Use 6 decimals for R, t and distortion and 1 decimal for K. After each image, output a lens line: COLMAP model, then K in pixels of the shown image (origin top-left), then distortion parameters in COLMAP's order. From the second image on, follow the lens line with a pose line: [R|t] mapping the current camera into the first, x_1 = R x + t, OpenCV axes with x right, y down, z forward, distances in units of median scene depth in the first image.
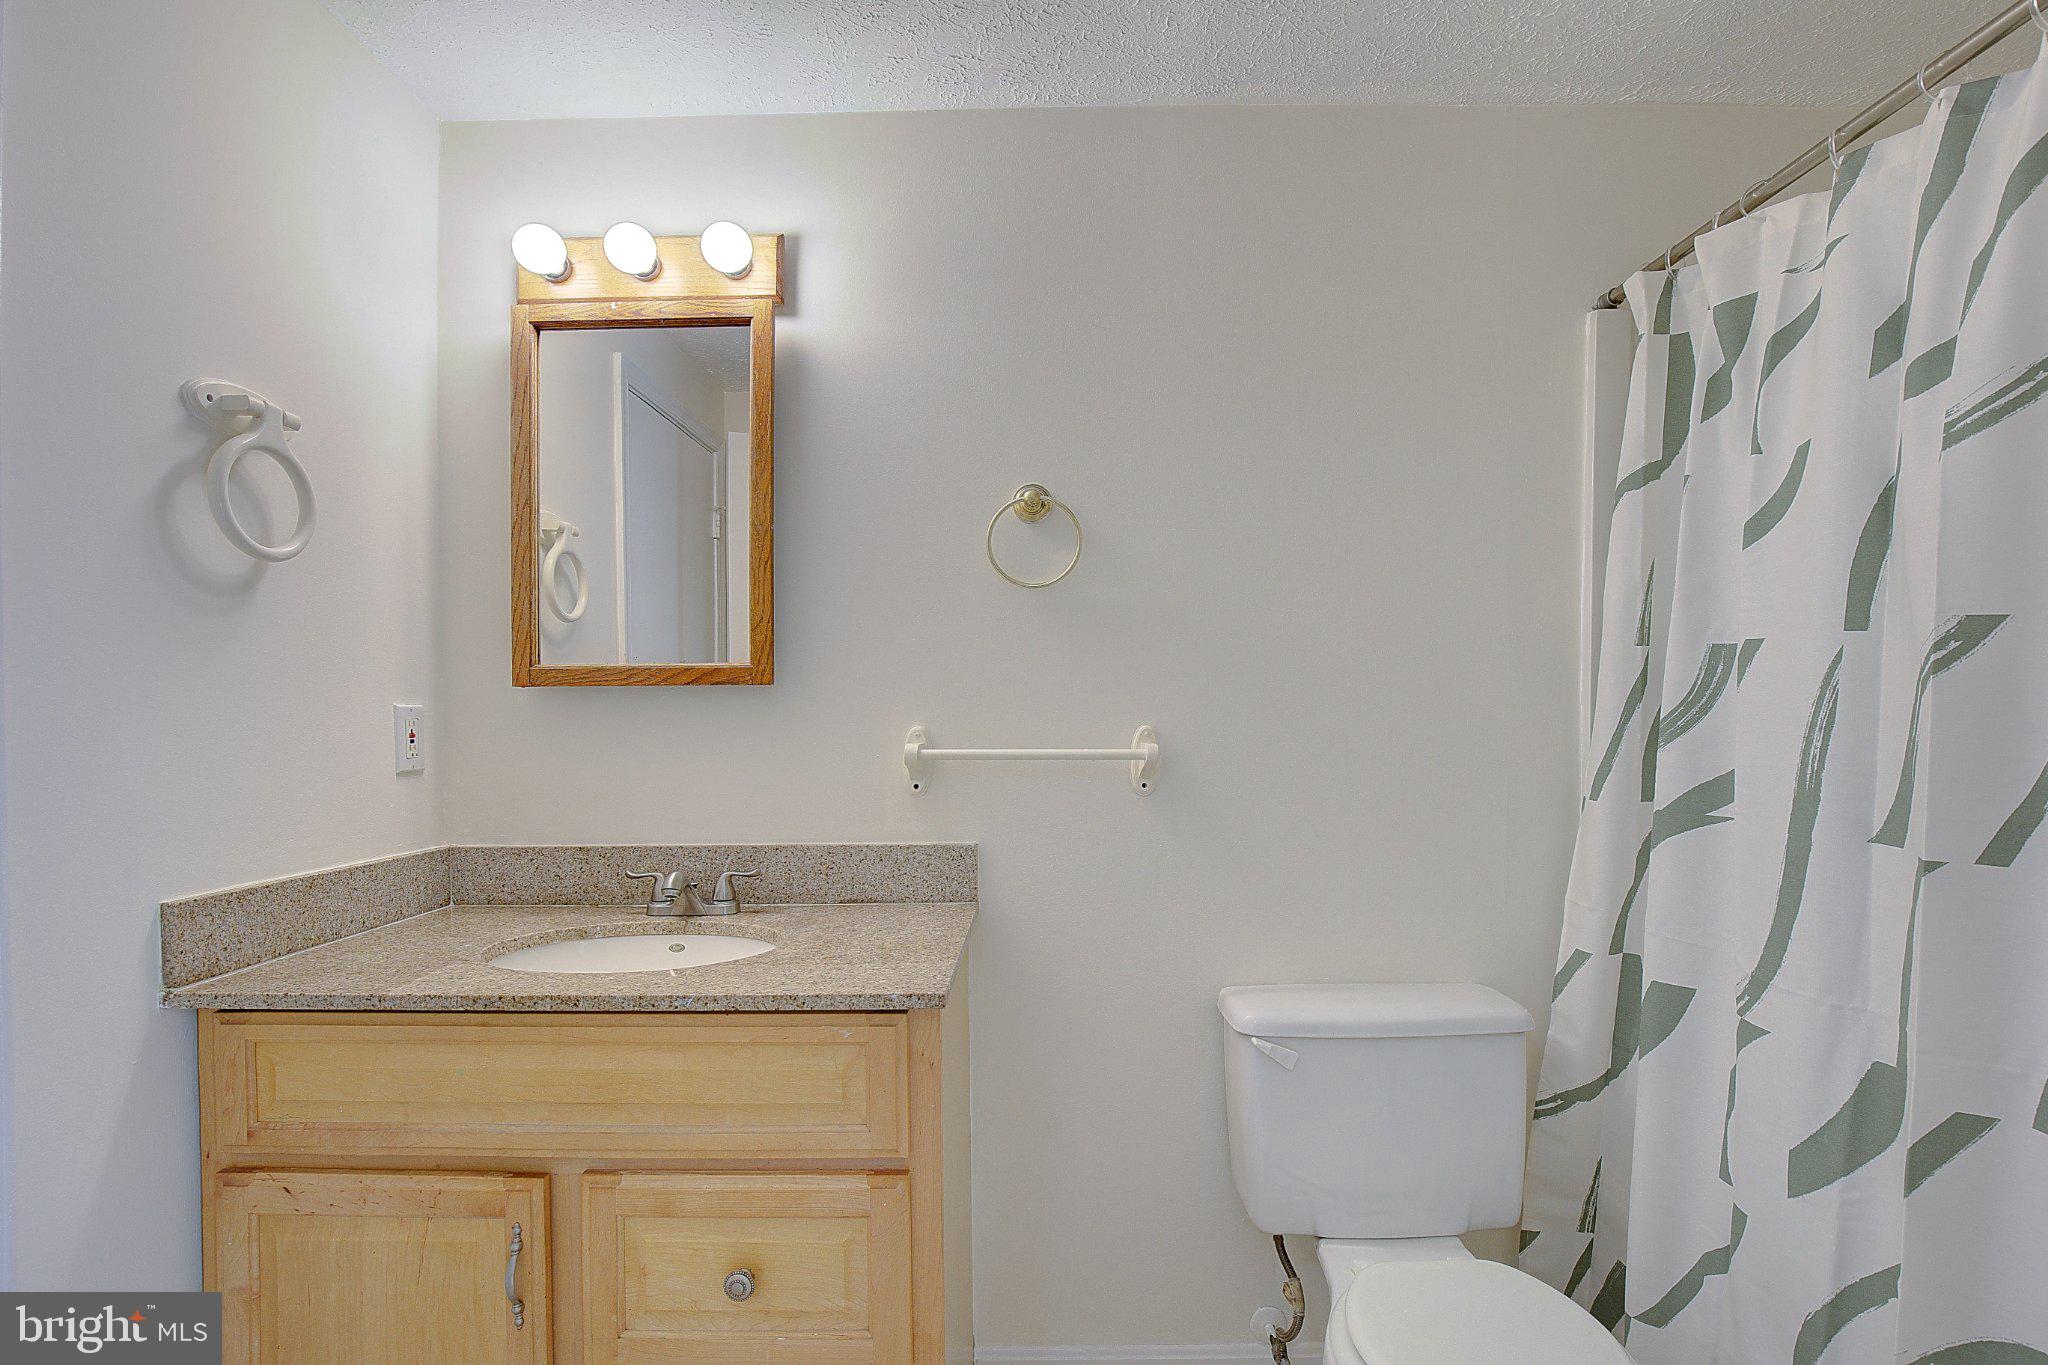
lens RADIAL K [[947.0, 0, 1049.4], [0, 947.0, 701.7], [0, 0, 1]] dist [-0.020135, 0.000284]
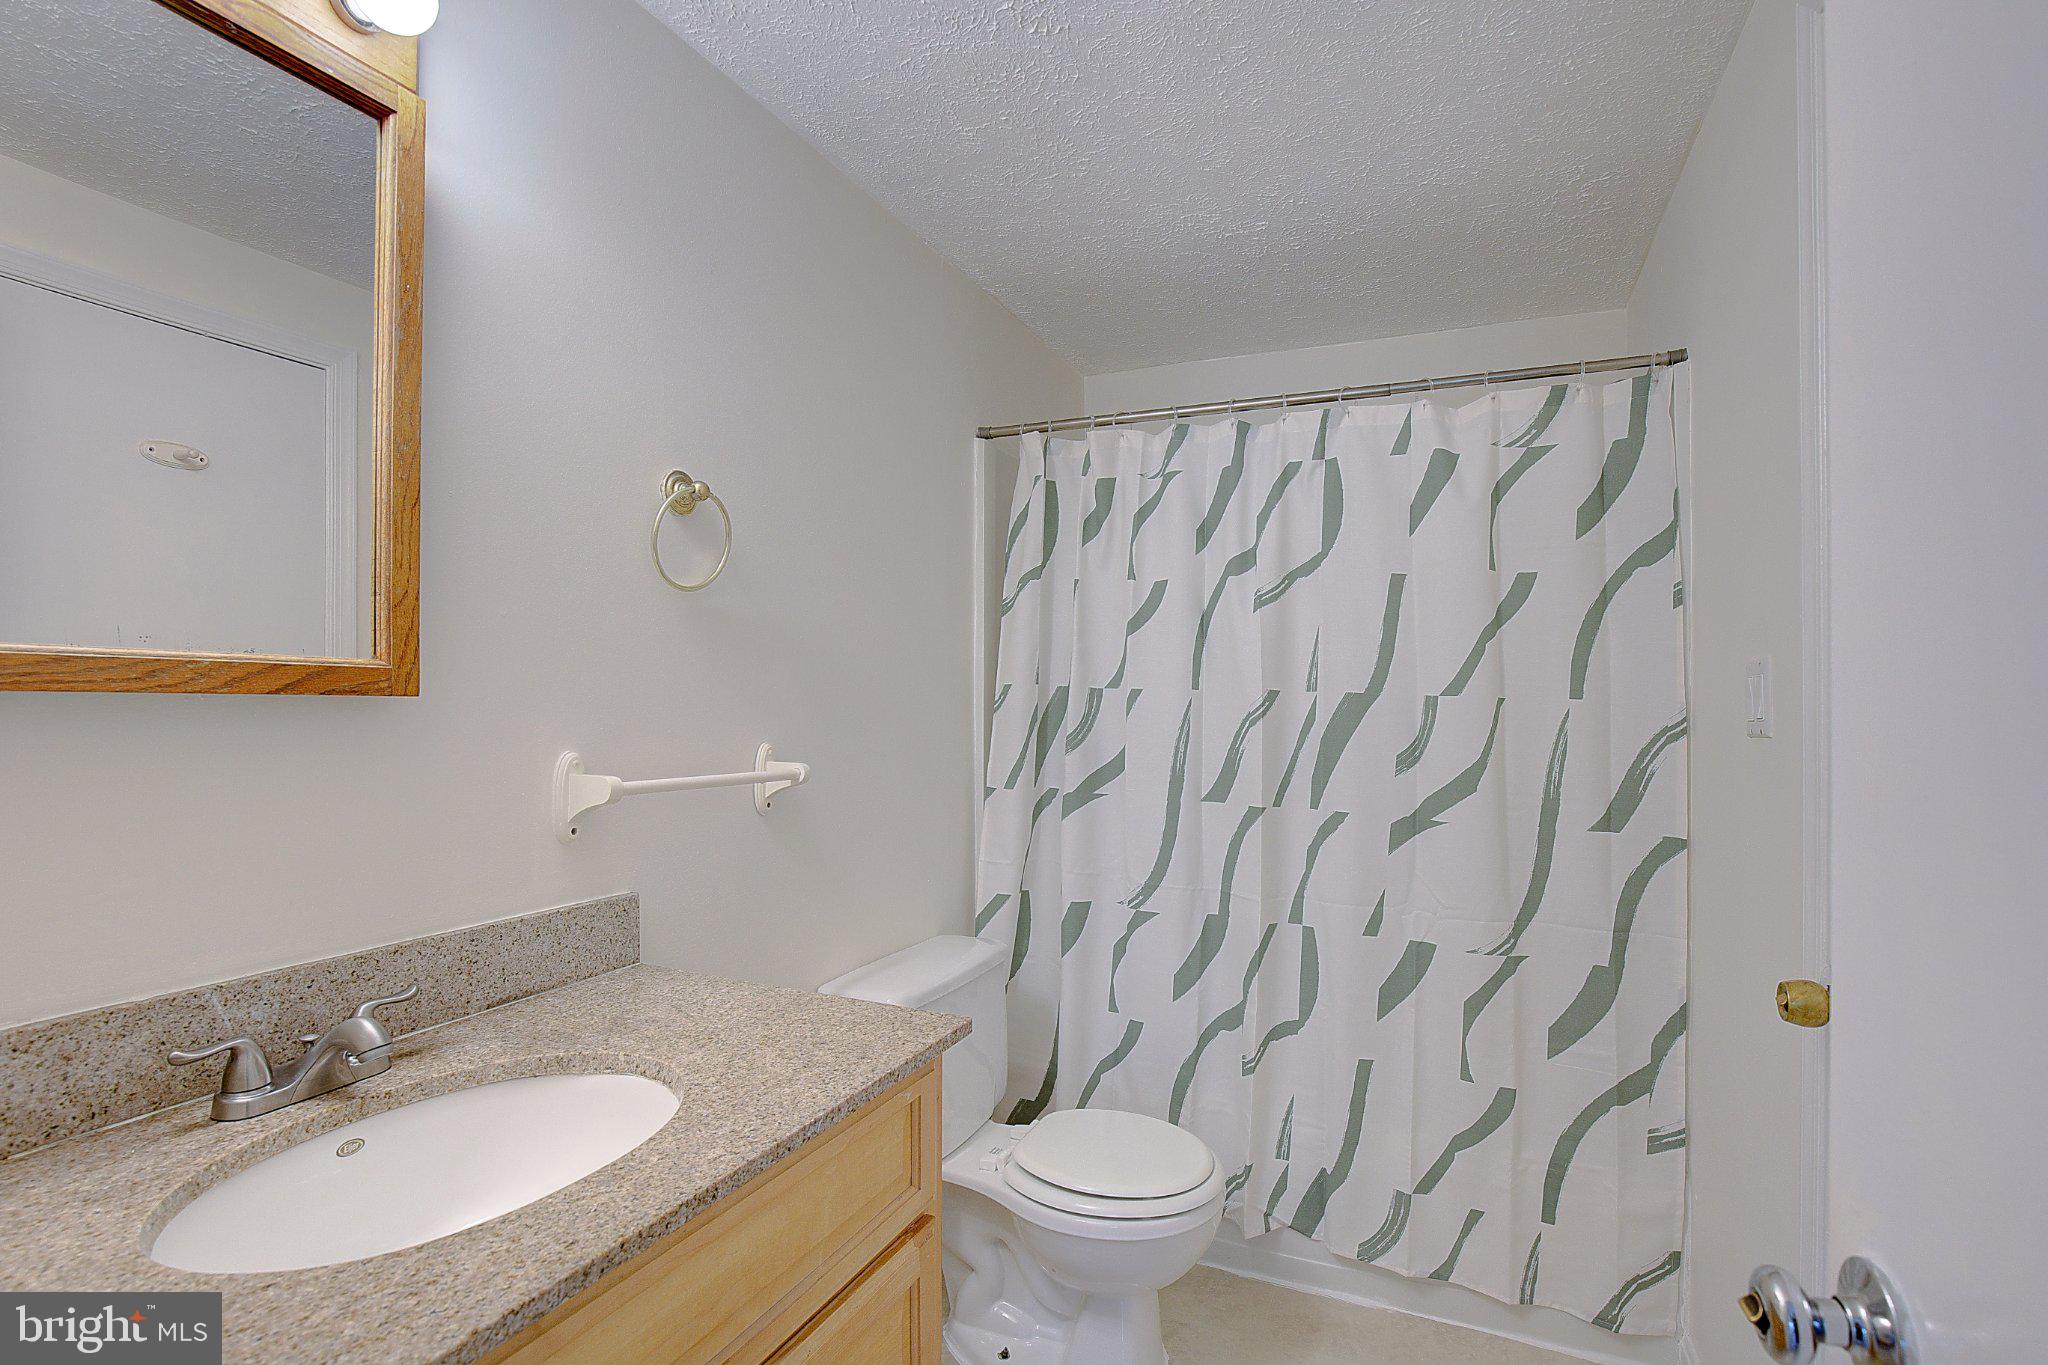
lens RADIAL K [[947.0, 0, 1049.4], [0, 947.0, 701.7], [0, 0, 1]] dist [-0.020135, 0.000284]
pose [[0.402407, 0.013532, 0.915361, -0.712907], [-0.035216, 0.999379, 0.000707, -0.030215], [-0.914783, -0.032520, 0.402634, 0.356633]]
